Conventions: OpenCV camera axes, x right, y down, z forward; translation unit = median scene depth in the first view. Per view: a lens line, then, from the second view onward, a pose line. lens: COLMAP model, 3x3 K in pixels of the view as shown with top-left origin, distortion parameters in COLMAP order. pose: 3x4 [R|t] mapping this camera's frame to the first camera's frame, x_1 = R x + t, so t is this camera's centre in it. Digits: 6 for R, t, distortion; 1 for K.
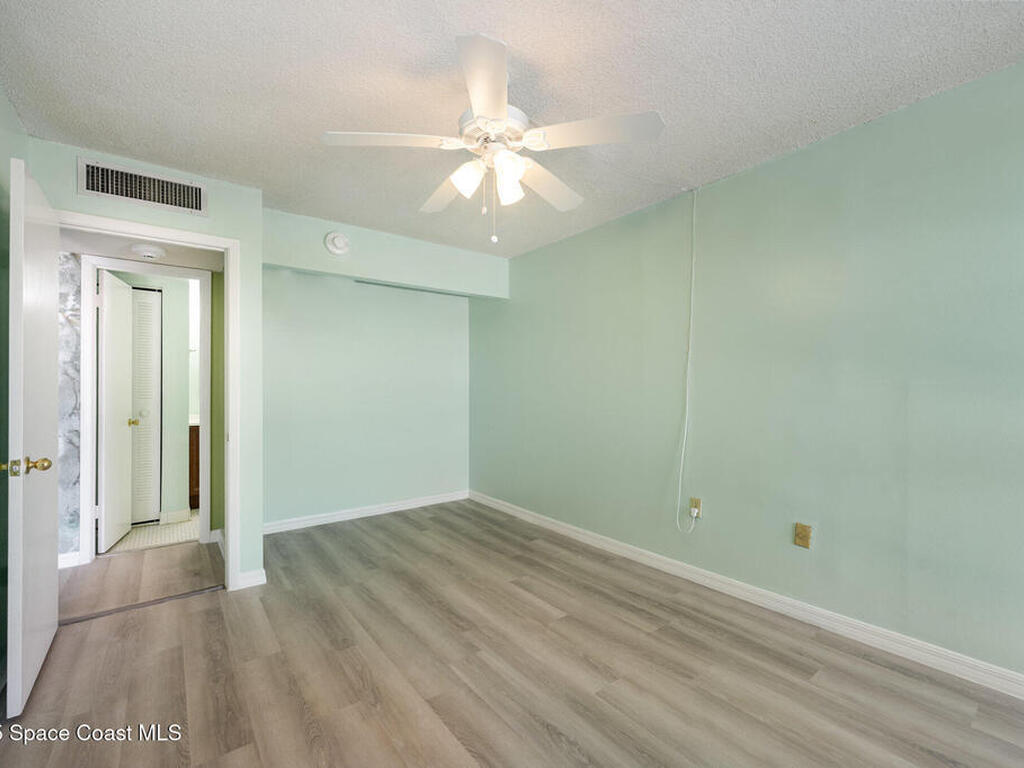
lens RADIAL K [[465.9, 0, 511.7], [0, 465.9, 387.5], [0, 0, 1]] dist [0.000813, -0.000901]
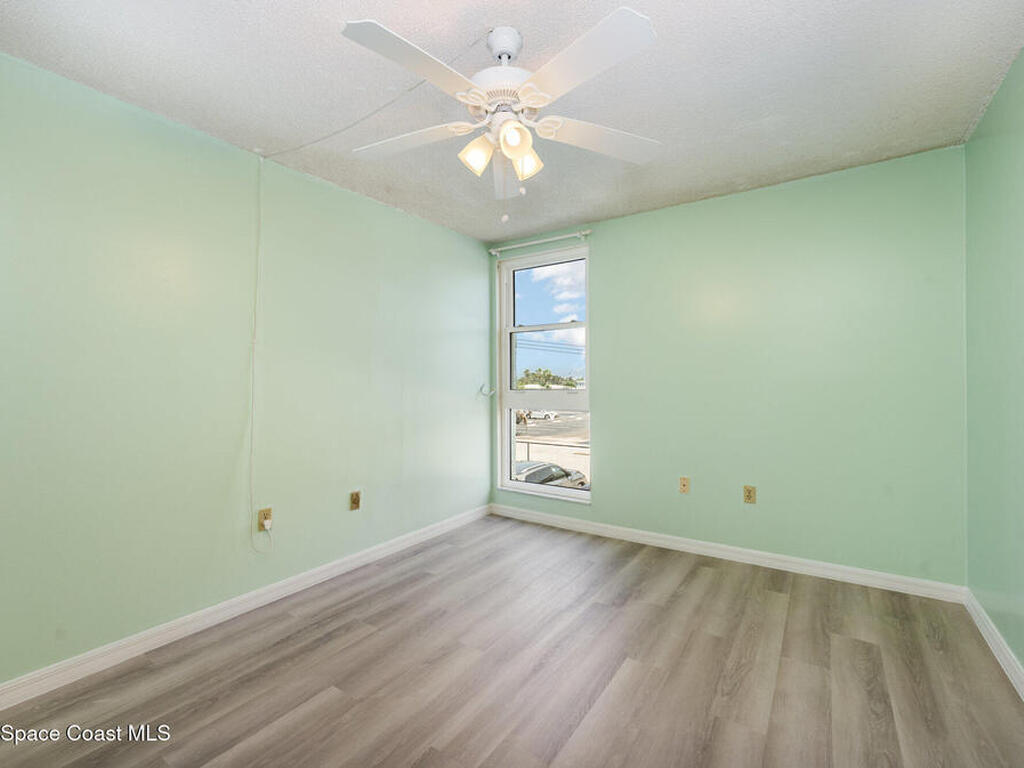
lens RADIAL K [[465.9, 0, 512.9], [0, 465.9, 380.4], [0, 0, 1]] dist [0.000813, -0.000901]
pose [[-0.317724, 0.005420, 0.948168, -0.688441], [0.008416, 0.999960, -0.002896, -0.002125], [-0.948146, 0.007059, -0.317758, 0.956325]]
